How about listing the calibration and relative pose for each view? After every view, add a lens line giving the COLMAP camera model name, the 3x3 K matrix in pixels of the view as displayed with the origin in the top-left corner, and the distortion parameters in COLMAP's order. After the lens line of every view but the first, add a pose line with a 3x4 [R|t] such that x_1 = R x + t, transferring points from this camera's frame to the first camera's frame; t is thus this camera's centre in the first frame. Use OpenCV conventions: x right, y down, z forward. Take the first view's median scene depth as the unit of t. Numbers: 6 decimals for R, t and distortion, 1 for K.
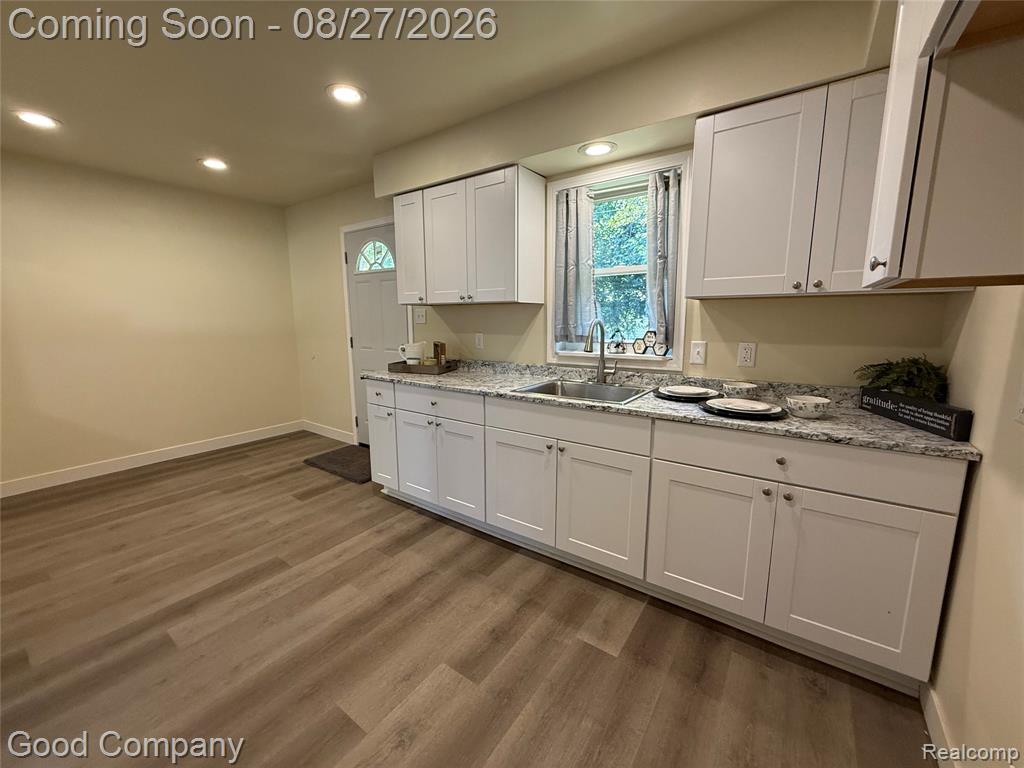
lens RADIAL K [[406.6, 0, 510.8], [0, 406.6, 382.7], [0, 0, 1]] dist [-0.000339, 0.000042]
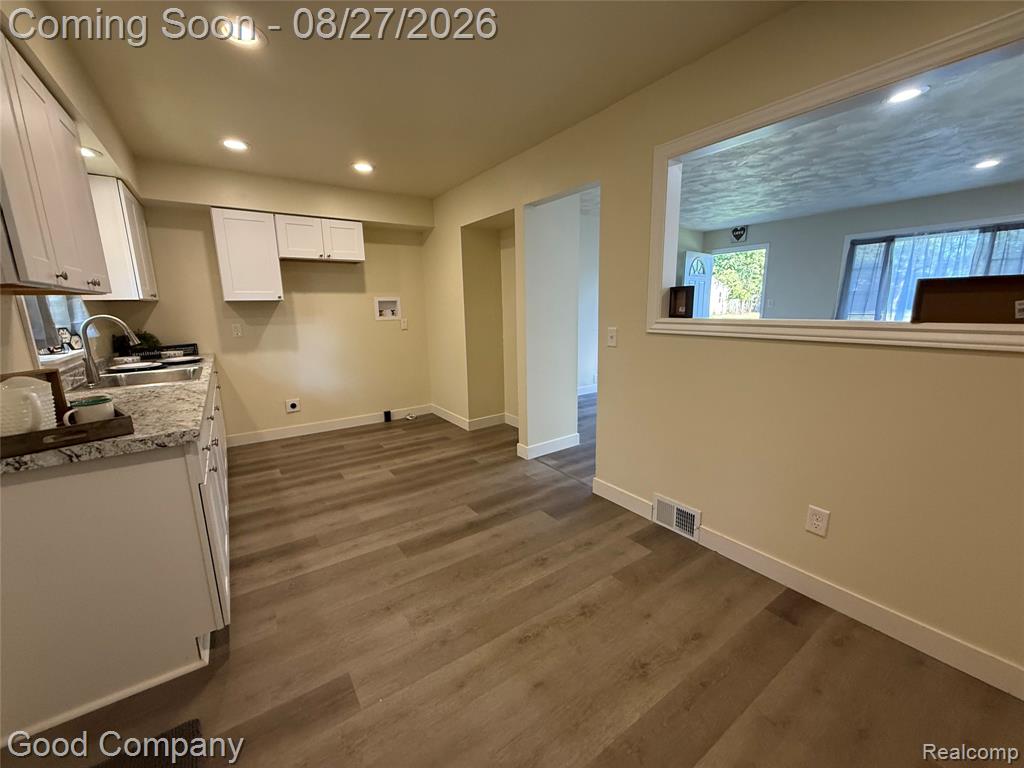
lens RADIAL K [[406.6, 0, 510.8], [0, 406.6, 382.7], [0, 0, 1]] dist [-0.000339, 0.000042]
pose [[-0.940107, -0.044799, 0.337922, -1.115498], [0.076111, 0.938714, 0.336190, -0.264833], [-0.332273, 0.341775, -0.879082, 1.629221]]
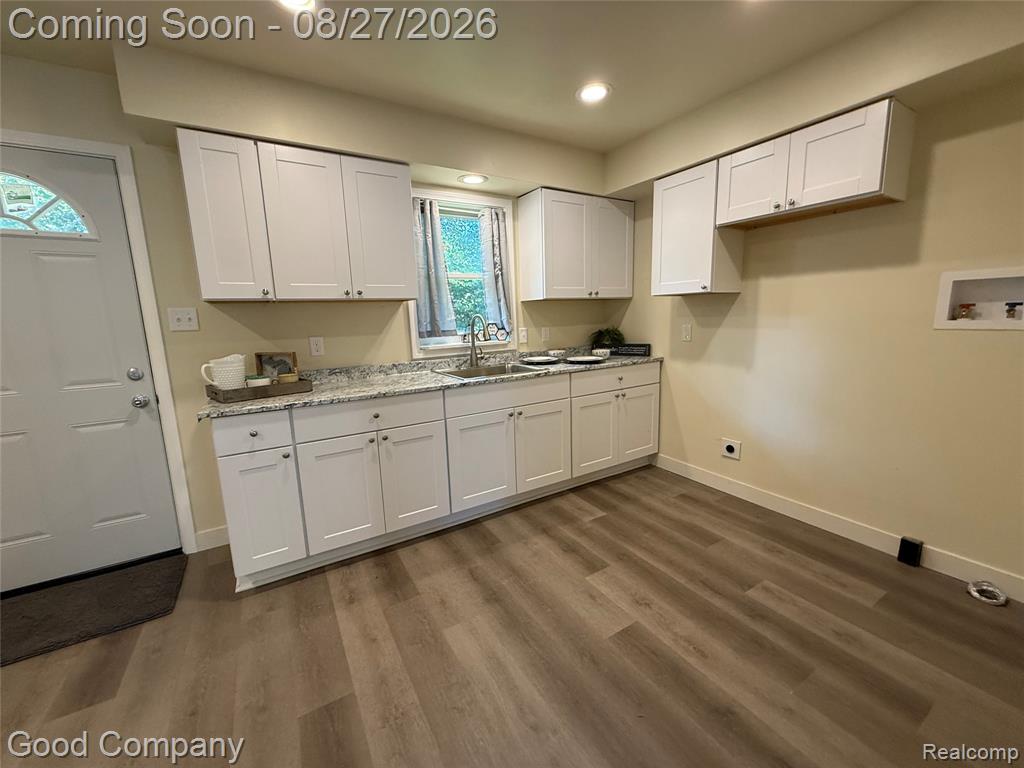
lens RADIAL K [[406.6, 0, 510.8], [0, 406.6, 382.7], [0, 0, 1]] dist [-0.000339, 0.000042]
pose [[0.395095, -0.159016, 0.904773, -0.916779], [0.178139, 0.979471, 0.094355, -0.051469], [-0.901203, 0.123896, 0.415311, 0.420226]]
